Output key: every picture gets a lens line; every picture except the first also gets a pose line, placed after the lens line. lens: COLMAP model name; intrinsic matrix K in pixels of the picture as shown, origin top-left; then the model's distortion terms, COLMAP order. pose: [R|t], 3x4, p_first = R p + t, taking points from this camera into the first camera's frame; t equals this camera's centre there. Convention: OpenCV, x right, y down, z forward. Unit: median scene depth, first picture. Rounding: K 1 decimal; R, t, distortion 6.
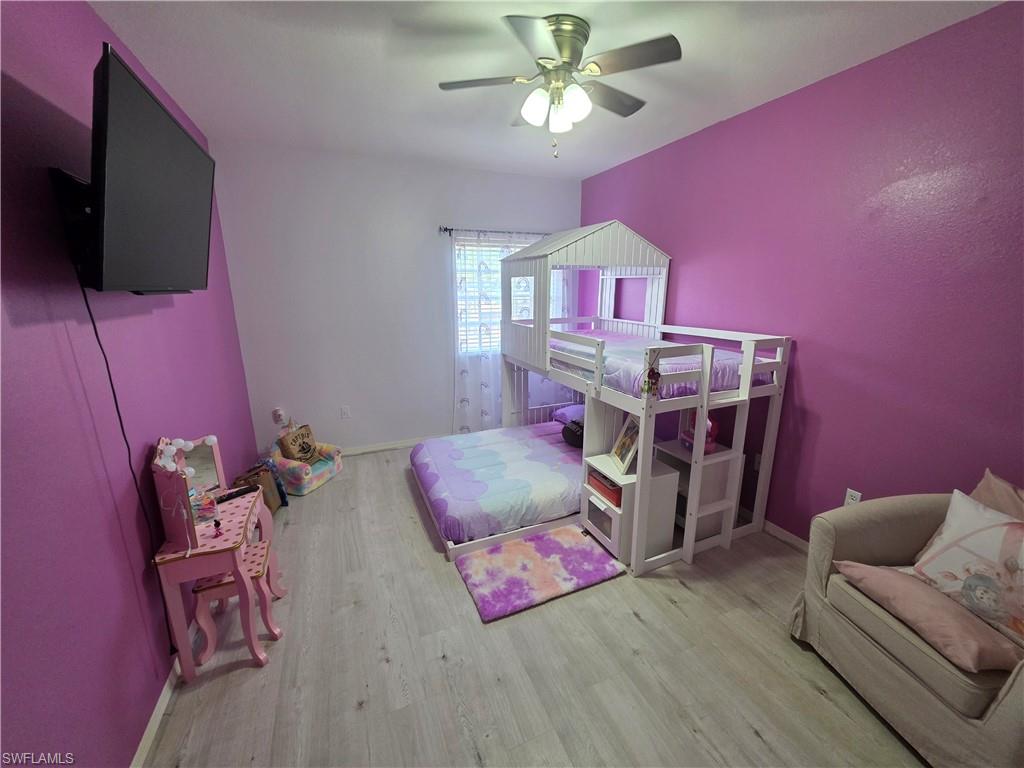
lens RADIAL K [[416.3, 0, 514.8], [0, 416.3, 383.6], [0, 0, 1]] dist [-0.000069, 0.000235]
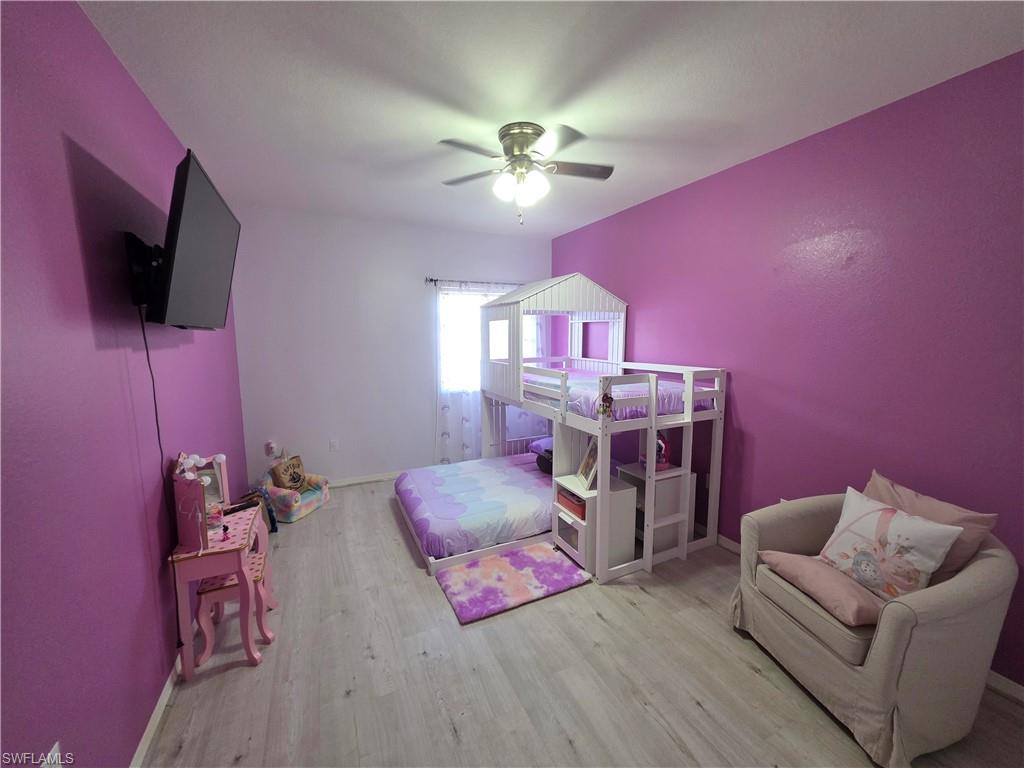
lens RADIAL K [[416.3, 0, 514.8], [0, 416.3, 383.6], [0, 0, 1]] dist [-0.000069, 0.000235]
pose [[0.999246, -0.005212, 0.038467, 0.027149], [0.009459, 0.993768, -0.111069, 0.063177], [-0.037649, 0.111349, 0.993068, -0.166248]]
